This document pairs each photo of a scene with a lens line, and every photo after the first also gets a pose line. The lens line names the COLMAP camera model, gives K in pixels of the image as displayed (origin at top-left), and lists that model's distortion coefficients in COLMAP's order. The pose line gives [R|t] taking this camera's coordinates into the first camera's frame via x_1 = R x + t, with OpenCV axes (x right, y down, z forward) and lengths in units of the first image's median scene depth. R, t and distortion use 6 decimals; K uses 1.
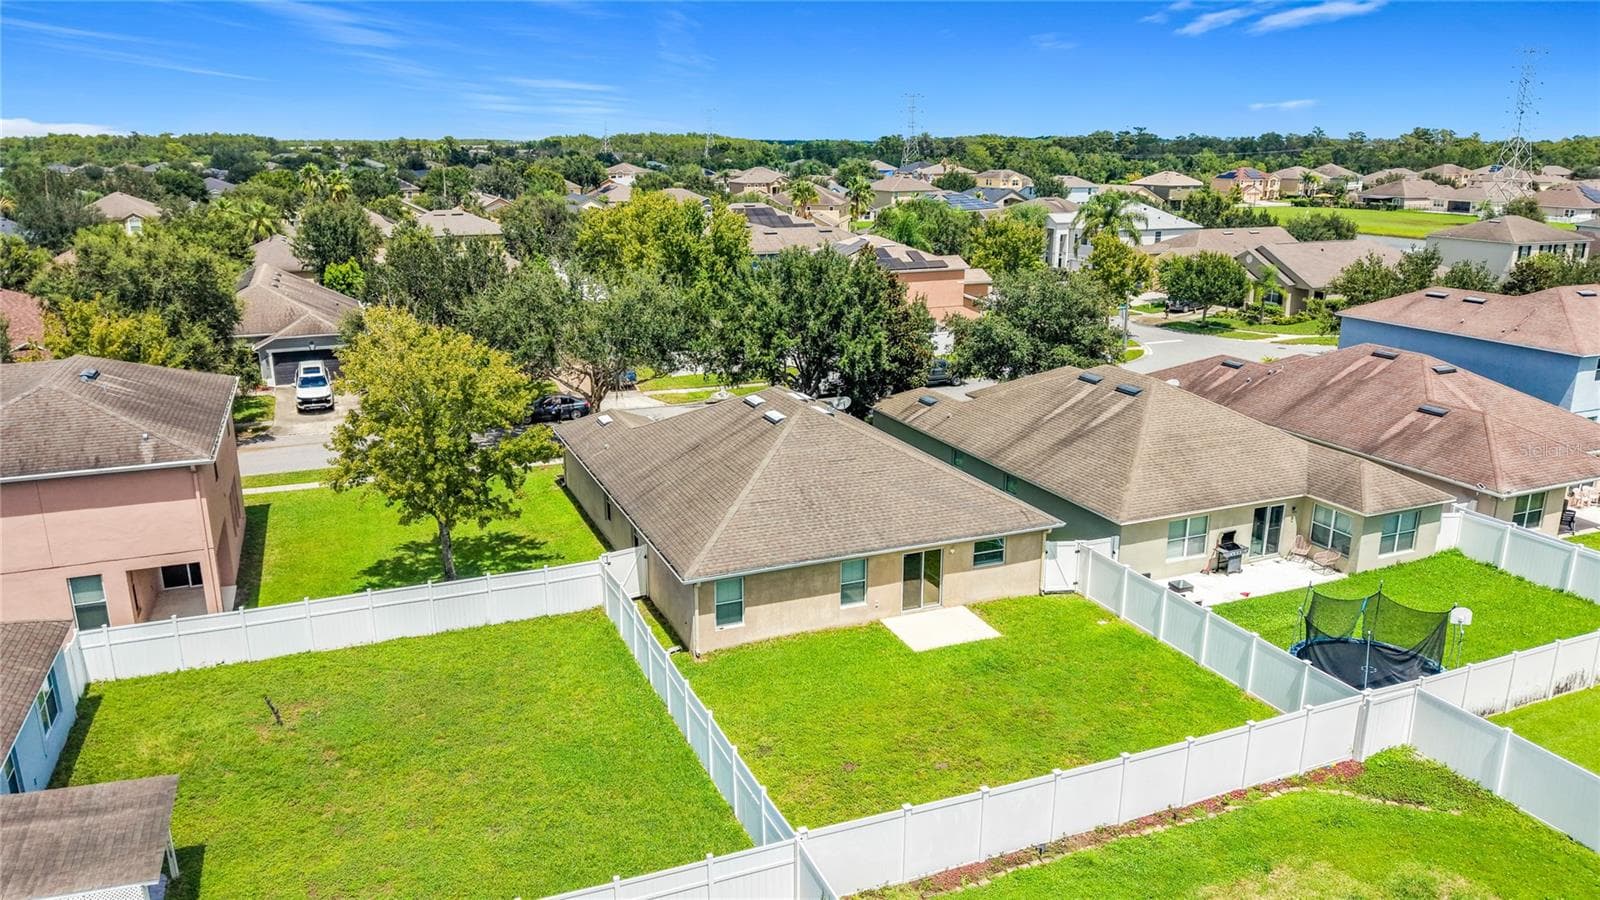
lens RADIAL K [[1150.2, 0, 800.0], [0, 1150.2, 450.0], [0, 0, 1]] dist [-0.034719, -0.000176]
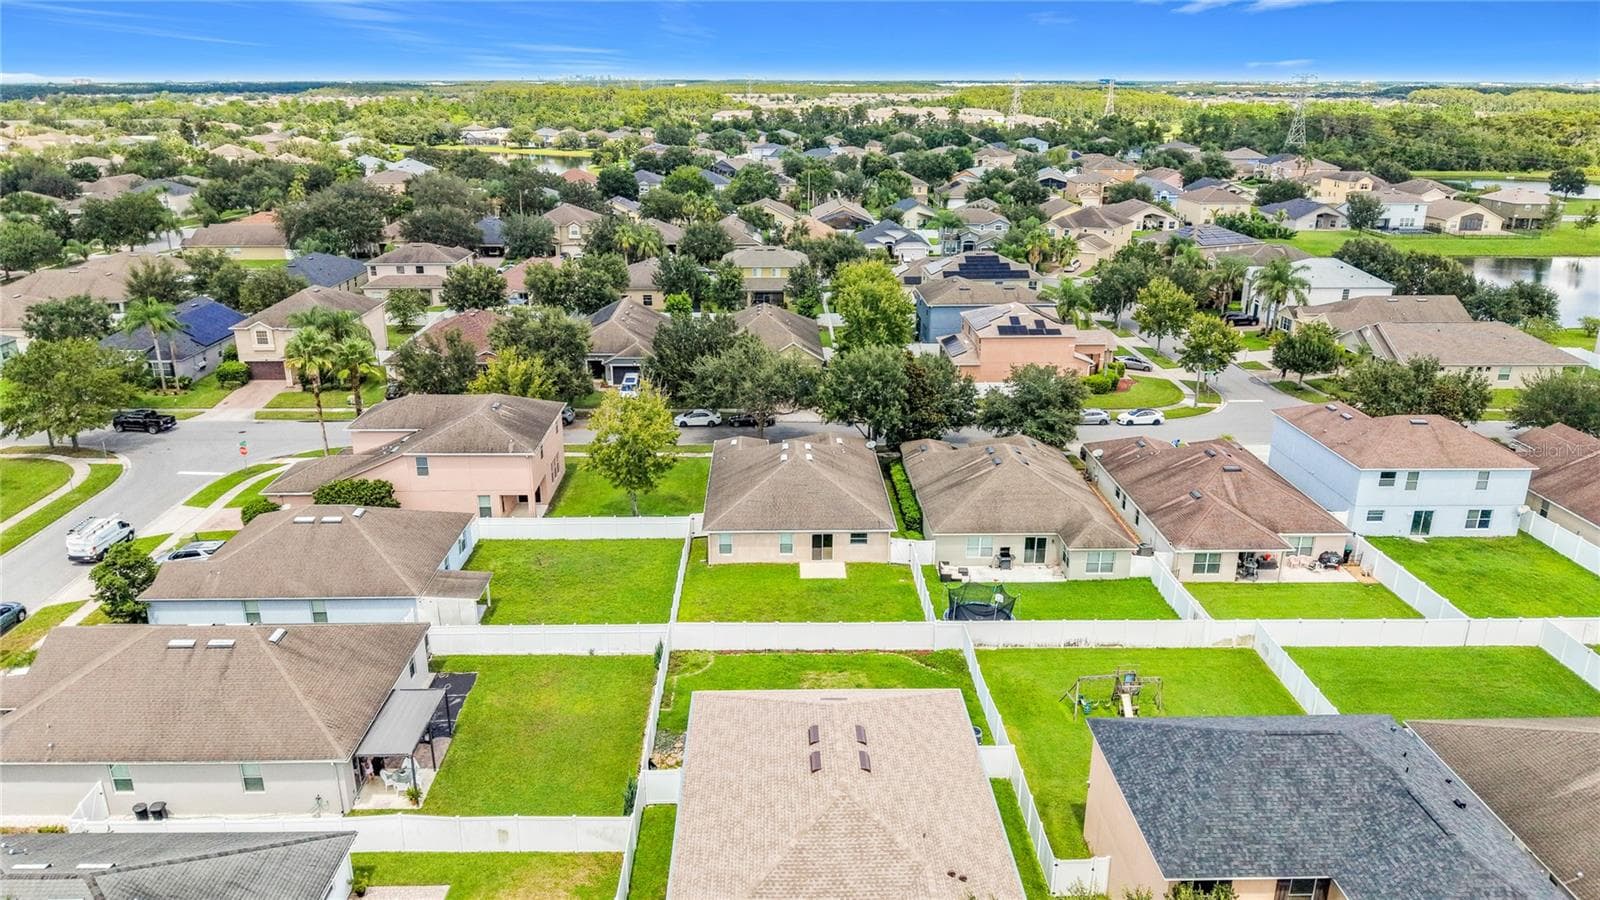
lens RADIAL K [[1131.9, 0, 800.0], [0, 1131.9, 450.0], [0, 0, 1]] dist [0.002159, 0.000074]
pose [[0.933534, 0.117786, -0.338586, 0.742993], [-0.099660, 0.992521, 0.070498, -0.204736], [0.344357, -0.032069, 0.938291, -0.953746]]
